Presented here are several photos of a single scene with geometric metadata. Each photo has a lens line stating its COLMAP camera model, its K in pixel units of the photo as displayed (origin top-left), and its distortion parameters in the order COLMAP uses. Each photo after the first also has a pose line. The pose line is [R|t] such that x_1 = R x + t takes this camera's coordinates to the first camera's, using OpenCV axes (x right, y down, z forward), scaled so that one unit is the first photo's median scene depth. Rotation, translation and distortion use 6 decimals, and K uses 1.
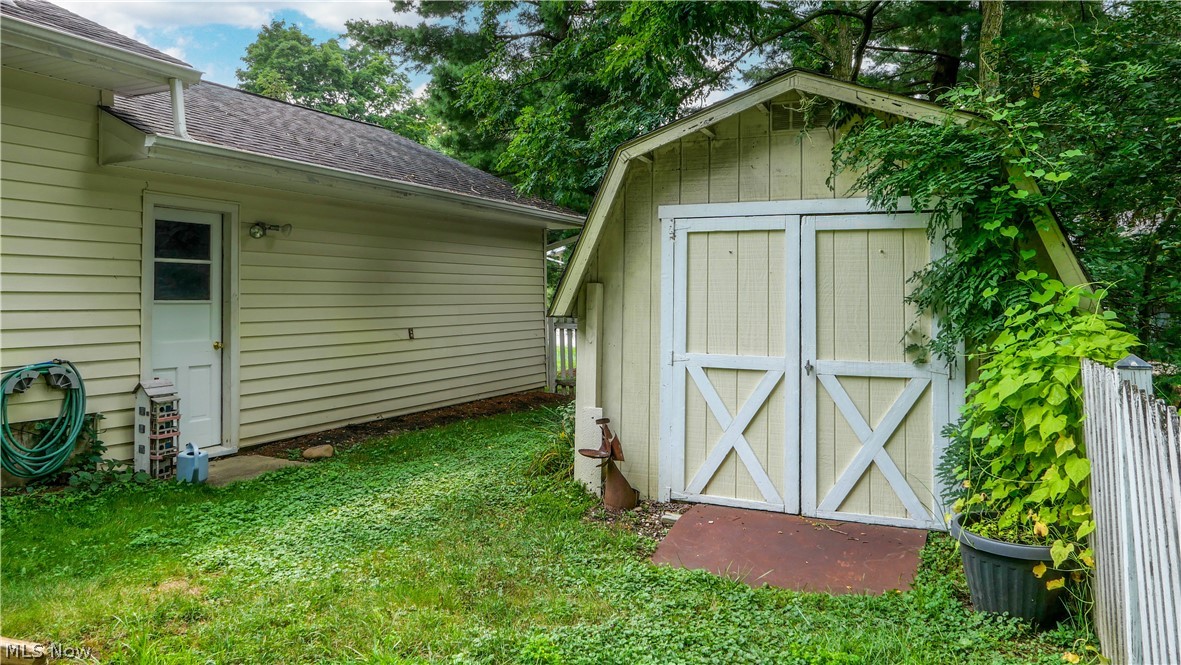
lens RADIAL K [[822.9, 0, 590.5], [0, 822.9, 332.5], [0, 0, 1]] dist [-0.004752, 0.000913]
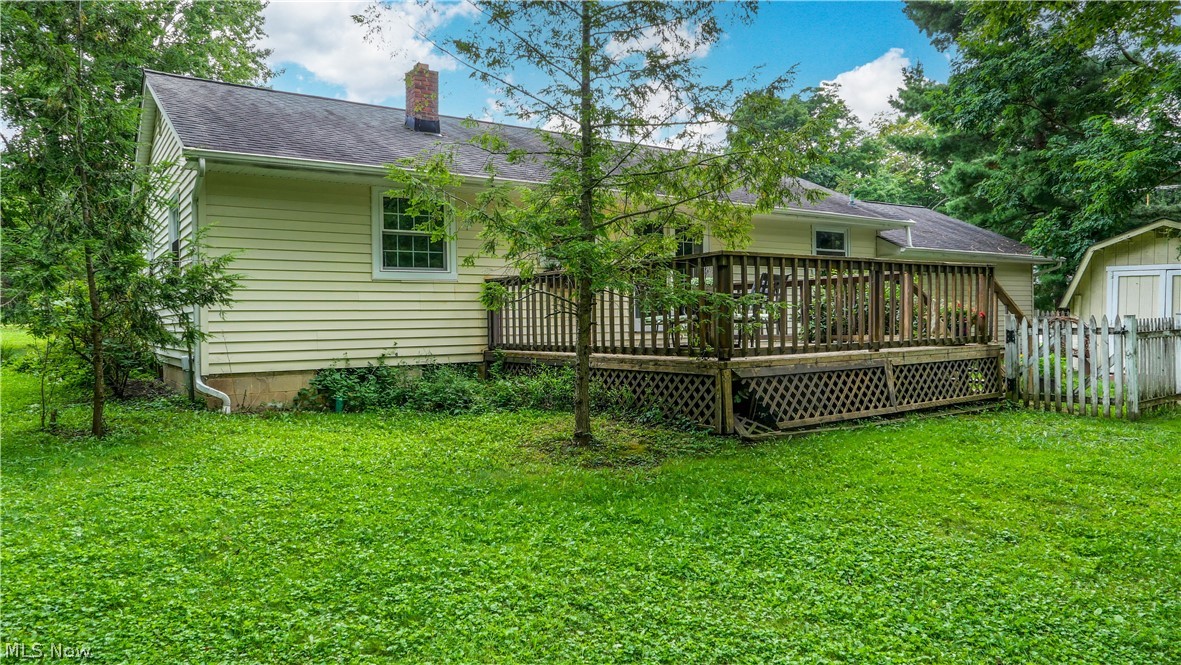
lens RADIAL K [[822.9, 0, 590.5], [0, 822.9, 332.5], [0, 0, 1]] dist [-0.004752, 0.000913]
pose [[0.885957, 0.006518, -0.463721, -0.152739], [-0.012091, 0.999886, -0.009046, 0.099201], [0.463609, 0.013621, 0.885935, -2.011702]]
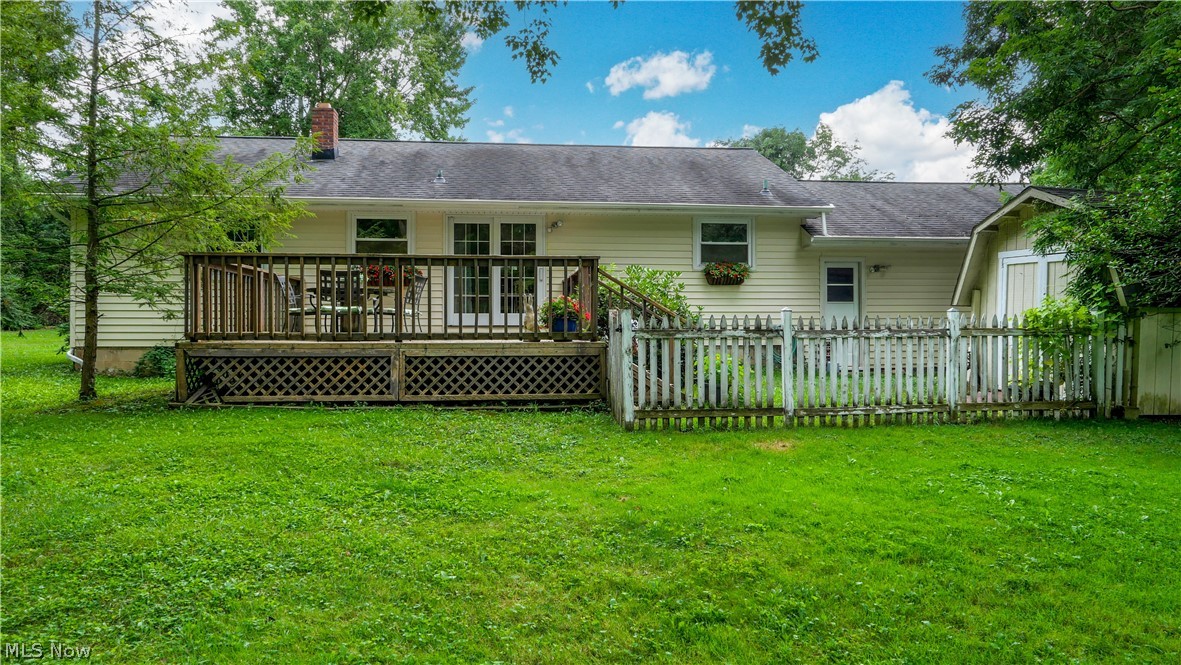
lens RADIAL K [[822.9, 0, 590.5], [0, 822.9, 332.5], [0, 0, 1]] dist [-0.004752, 0.000913]
pose [[0.525353, 0.021245, -0.850619, 1.243207], [-0.037040, 0.999312, 0.002083, 0.076208], [0.850078, 0.030412, 0.525778, -0.897472]]
